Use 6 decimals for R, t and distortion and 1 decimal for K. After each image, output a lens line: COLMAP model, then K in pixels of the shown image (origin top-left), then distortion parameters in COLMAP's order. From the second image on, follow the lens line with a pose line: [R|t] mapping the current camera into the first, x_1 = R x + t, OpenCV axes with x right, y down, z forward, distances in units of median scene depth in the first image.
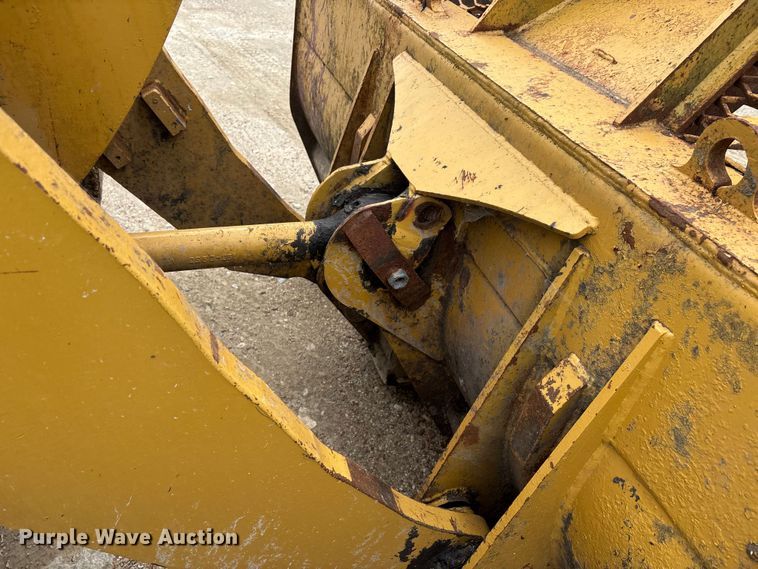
lens RADIAL K [[580.3, 0, 373.5], [0, 580.3, 279.1], [0, 0, 1]] dist [0.040834, -0.043496]
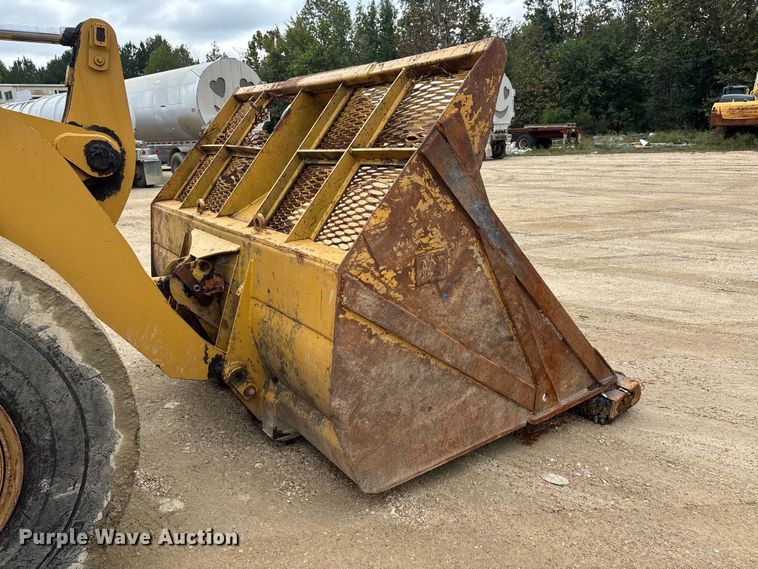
lens RADIAL K [[580.3, 0, 375.9], [0, 580.3, 271.4], [0, 0, 1]] dist [0.040834, -0.043496]
pose [[0.957092, -0.142359, 0.252405, 0.148378], [0.232854, 0.896277, -0.377448, 1.042621], [-0.172491, 0.420026, 0.890968, -1.533773]]
